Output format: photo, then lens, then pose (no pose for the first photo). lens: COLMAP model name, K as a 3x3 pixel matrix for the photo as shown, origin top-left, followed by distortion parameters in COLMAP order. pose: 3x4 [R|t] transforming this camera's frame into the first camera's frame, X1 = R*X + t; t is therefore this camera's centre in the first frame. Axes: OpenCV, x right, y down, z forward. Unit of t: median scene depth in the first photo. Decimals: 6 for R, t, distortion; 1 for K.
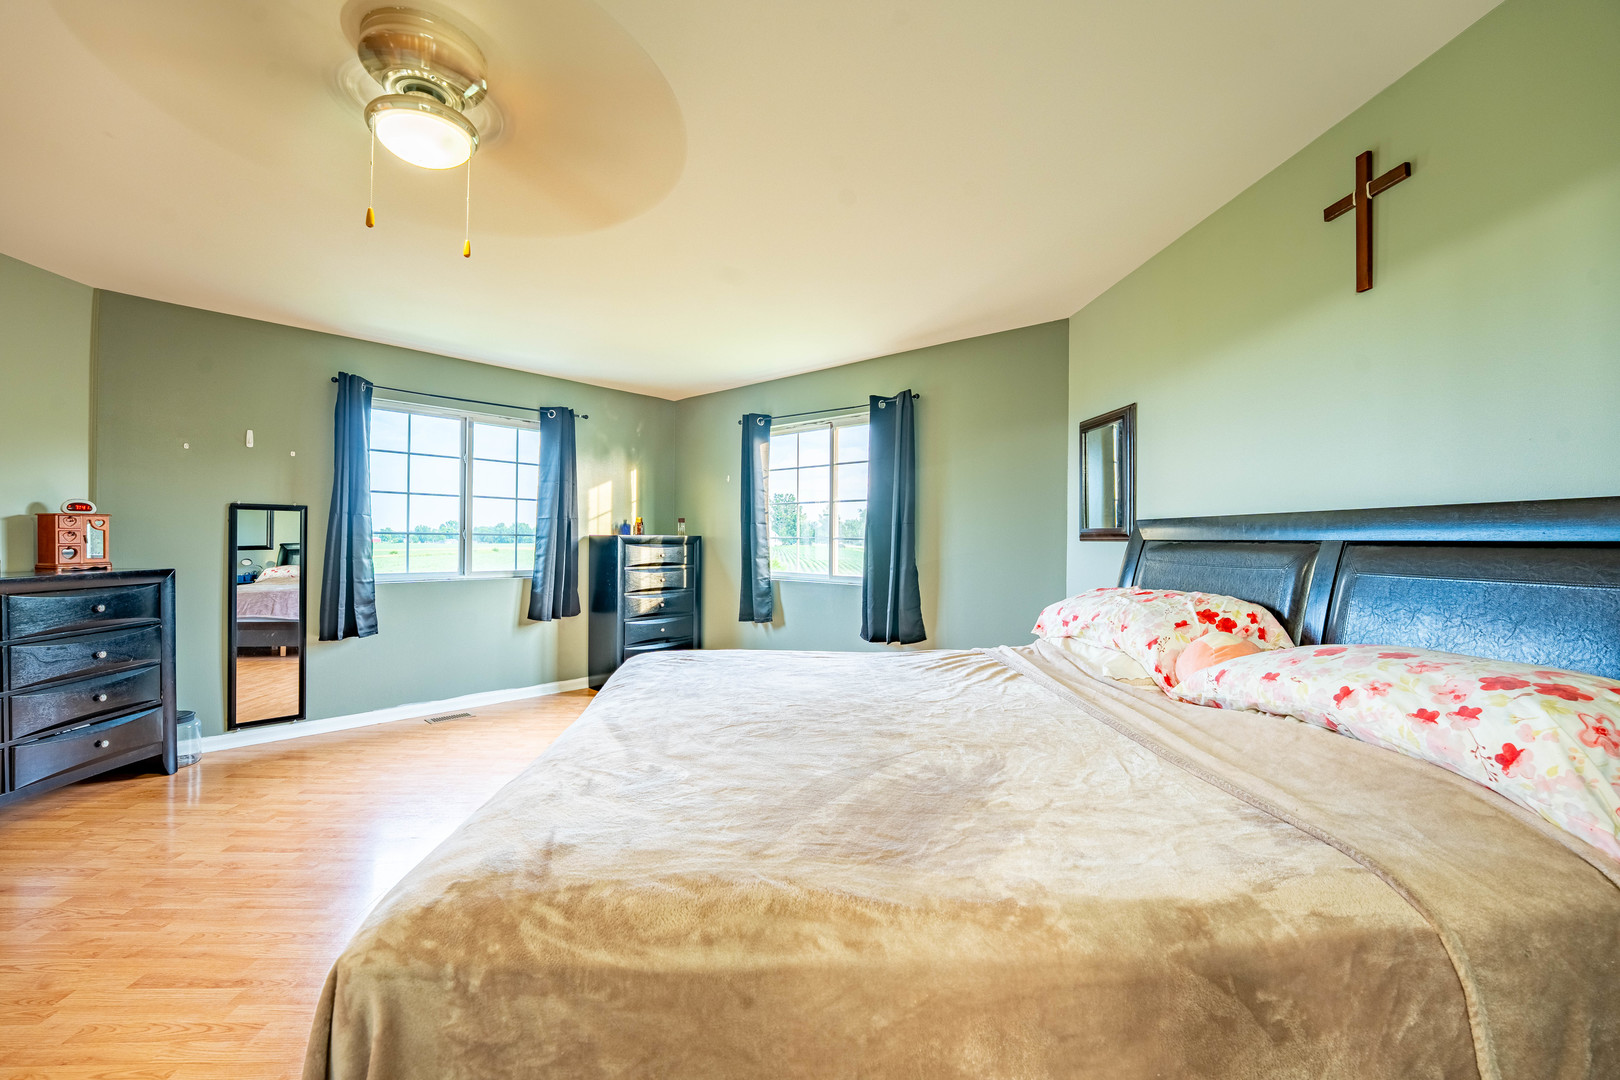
lens RADIAL K [[662.3, 0, 808.6], [0, 662.3, 544.4], [0, 0, 1]] dist [-0.025931, 0.002769]
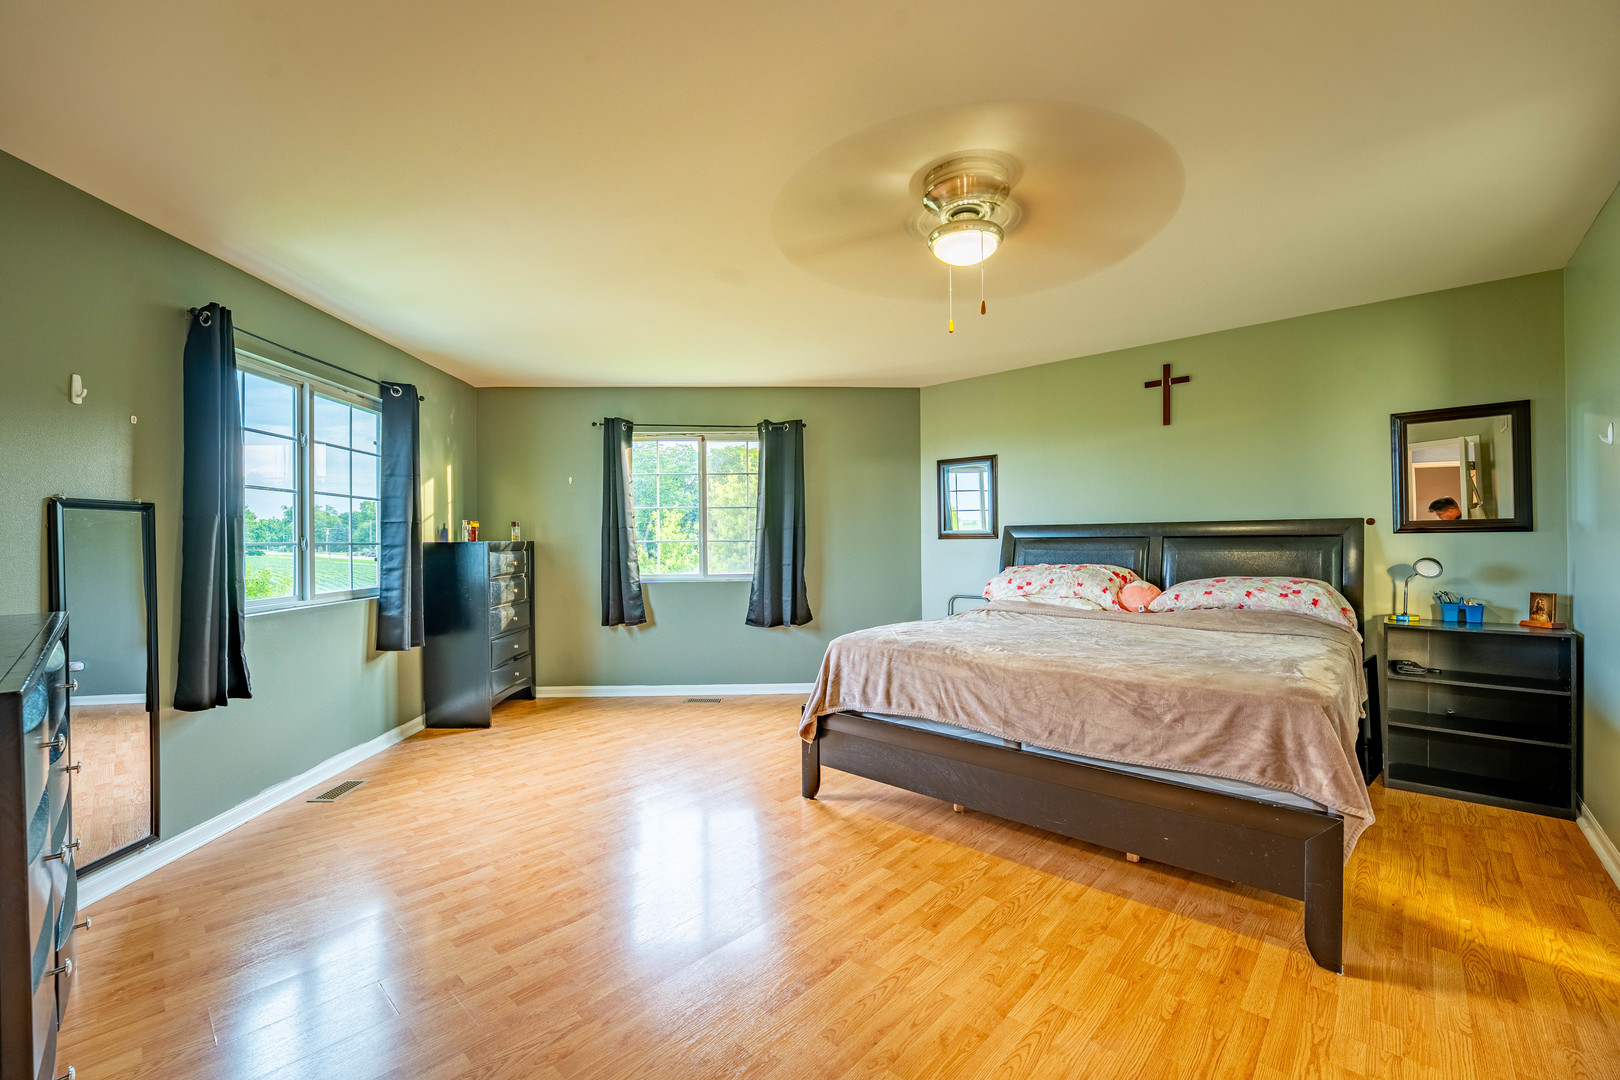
lens RADIAL K [[662.3, 0, 808.8], [0, 662.3, 543.1], [0, 0, 1]] dist [-0.025931, 0.002769]
pose [[0.715908, -0.019943, 0.697910, -0.675659], [0.021832, 0.999743, 0.006173, -0.009472], [-0.697853, 0.010818, 0.716159, 0.097802]]
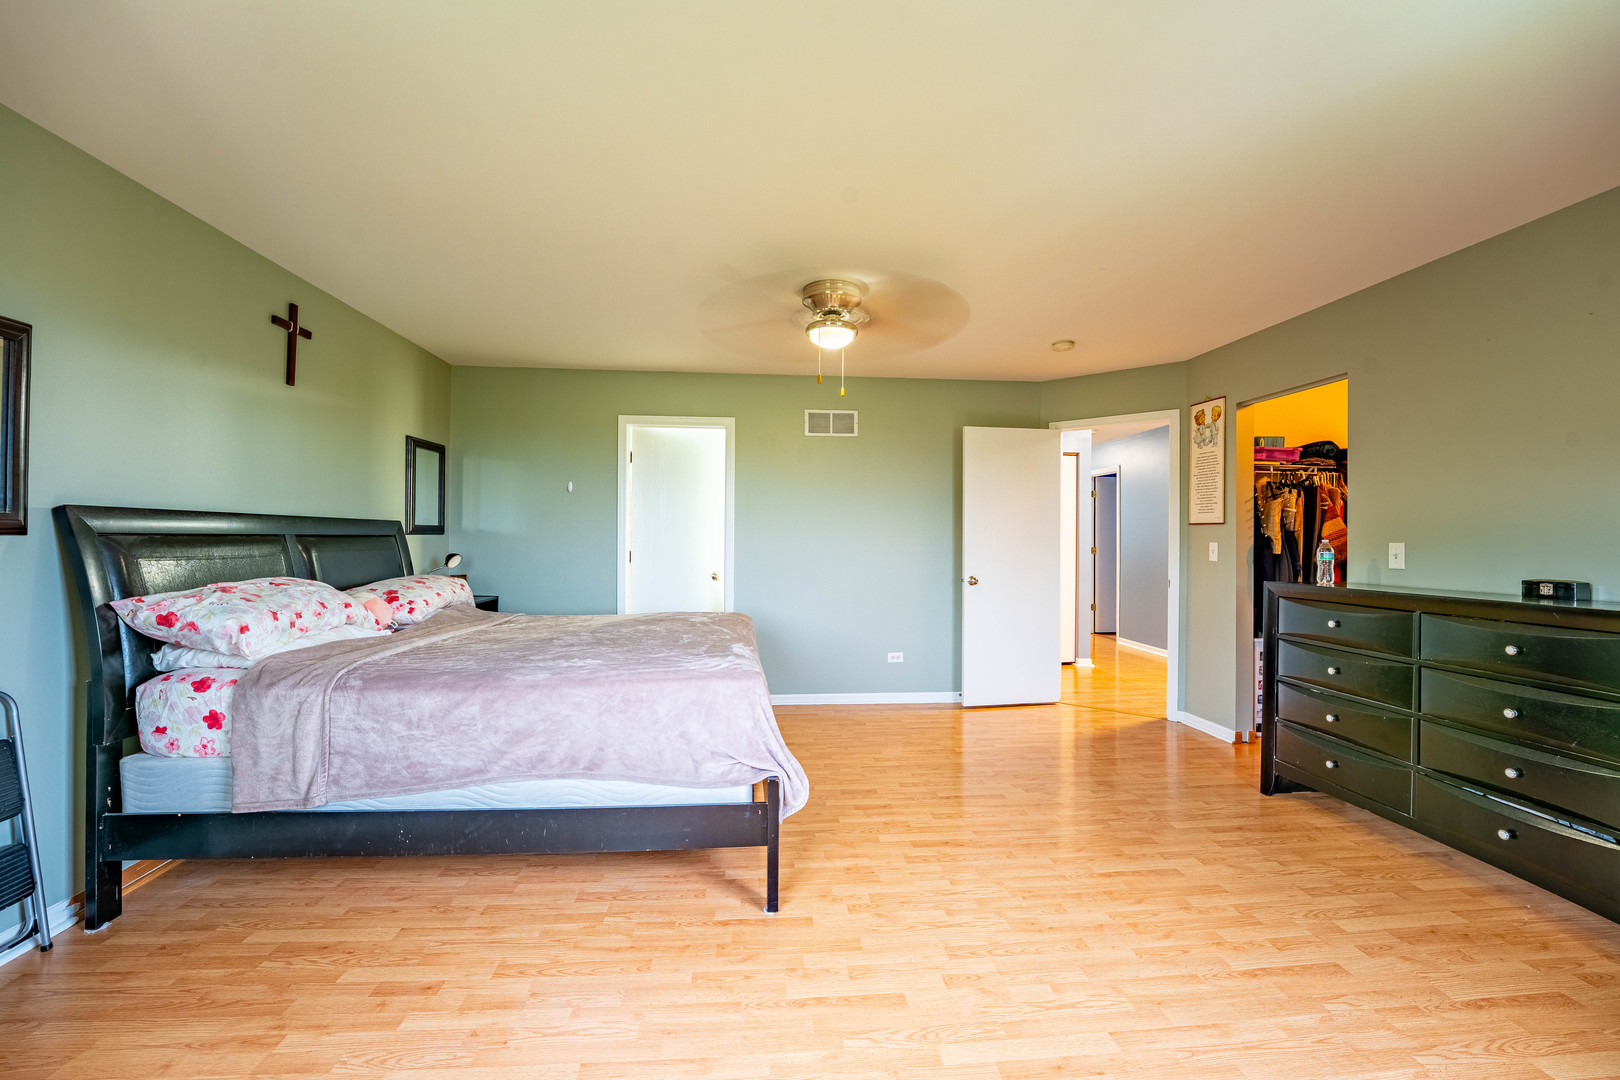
lens RADIAL K [[662.3, 0, 806.9], [0, 662.3, 540.1], [0, 0, 1]] dist [-0.025931, 0.002769]
pose [[-0.999476, -0.016655, -0.027769, -0.180574], [-0.016977, 0.999791, 0.011418, -0.013573], [0.027573, 0.011884, -0.999549, 1.124443]]
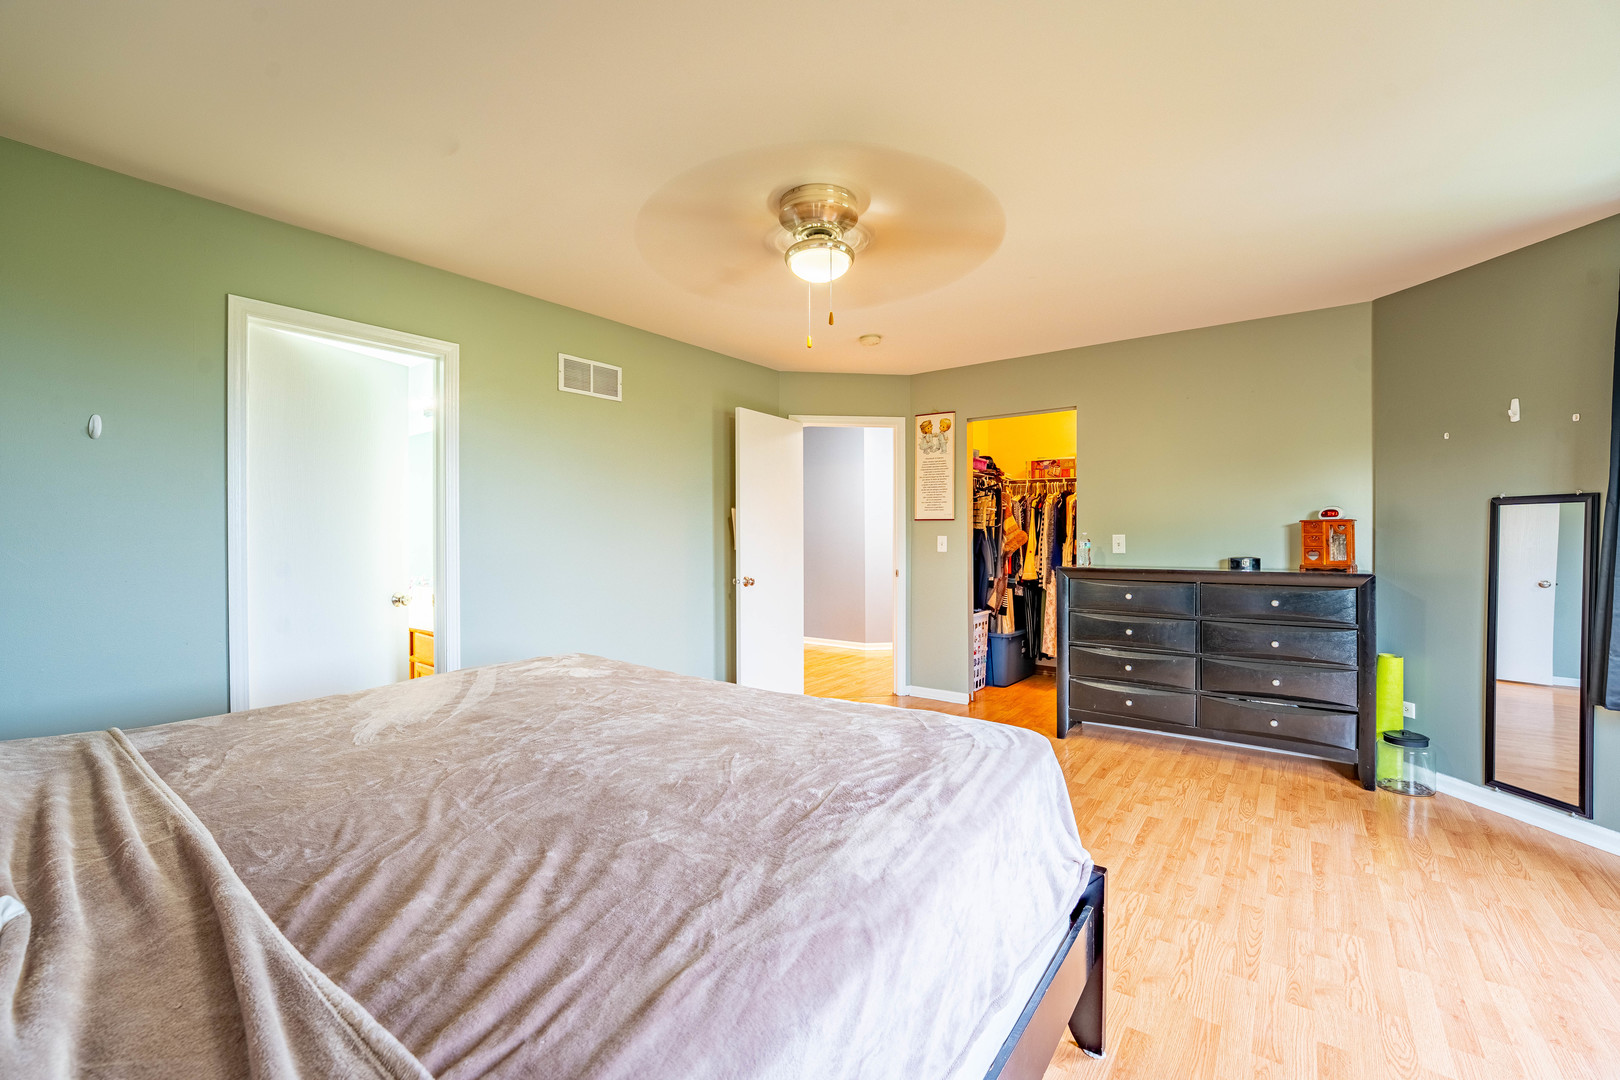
lens RADIAL K [[662.3, 0, 808.1], [0, 662.3, 532.5], [0, 0, 1]] dist [-0.025931, 0.002769]
pose [[-0.643788, -0.010986, -0.765125, 0.207075], [-0.011308, 0.999924, -0.004843, -0.006880], [0.765121, 0.005535, -0.643863, 0.731877]]
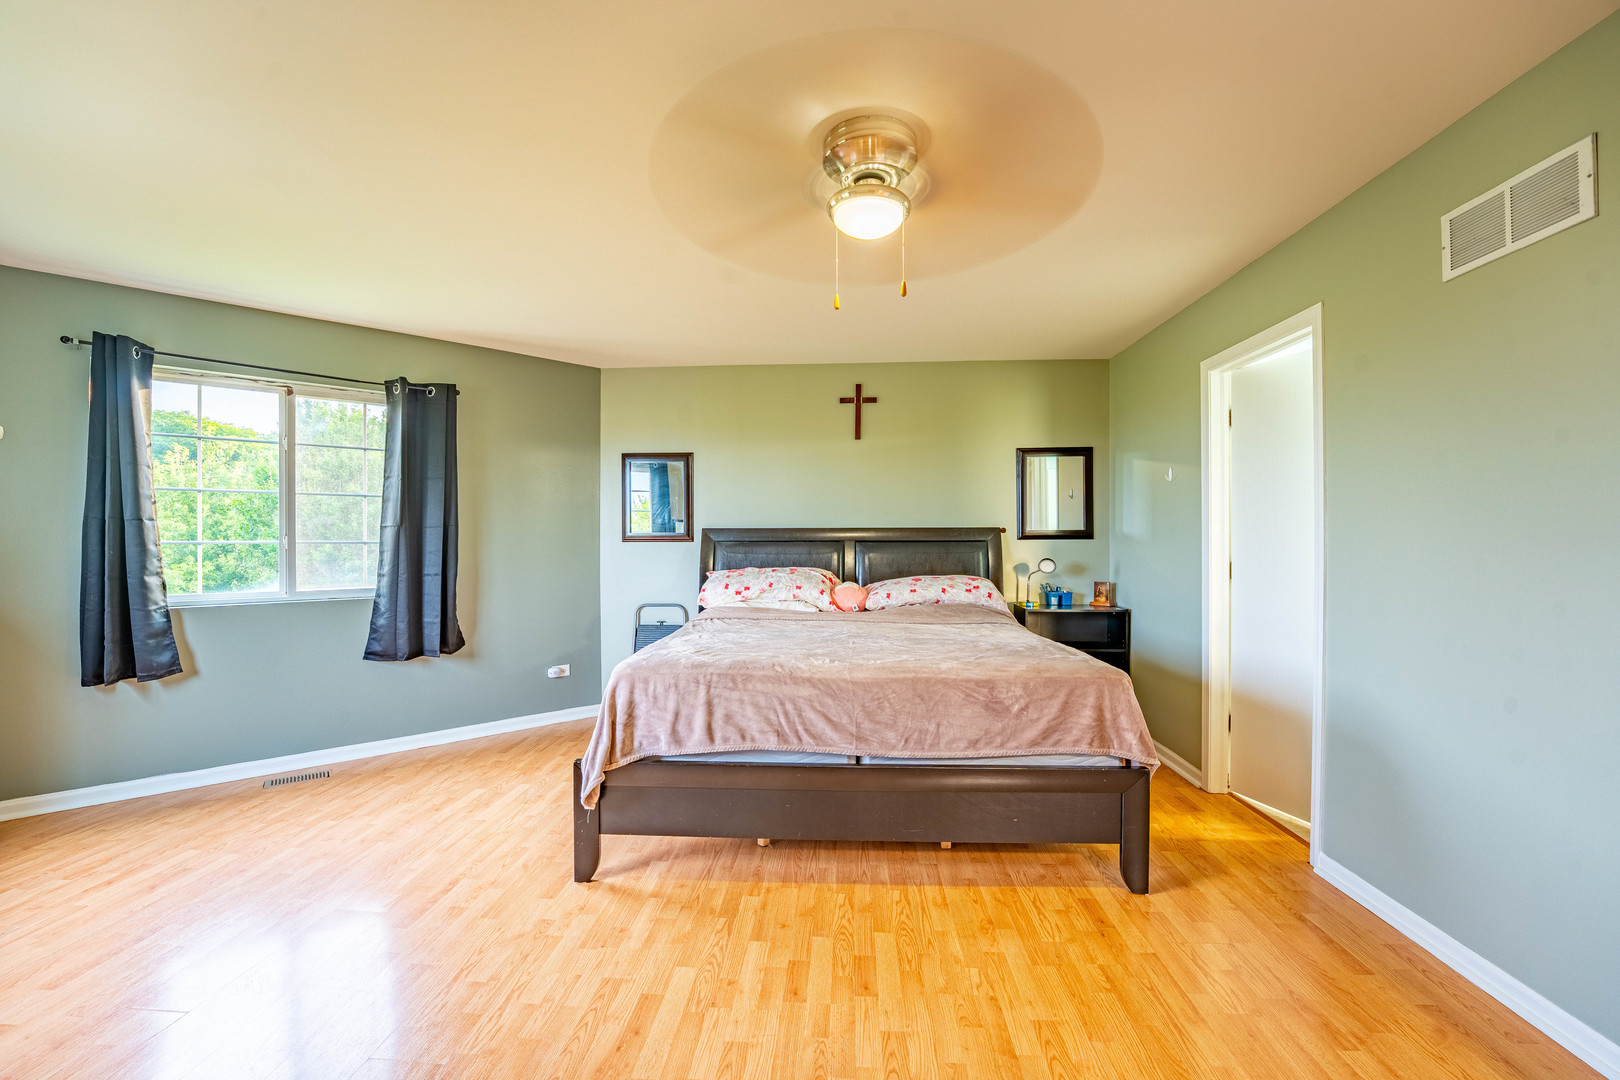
lens RADIAL K [[662.3, 0, 808.1], [0, 662.3, 543.8], [0, 0, 1]] dist [-0.025931, 0.002769]
pose [[0.119613, -0.015124, 0.992705, -0.692732], [0.010932, 0.999843, 0.013915, -0.012567], [-0.992760, 0.009188, 0.119760, 0.366982]]
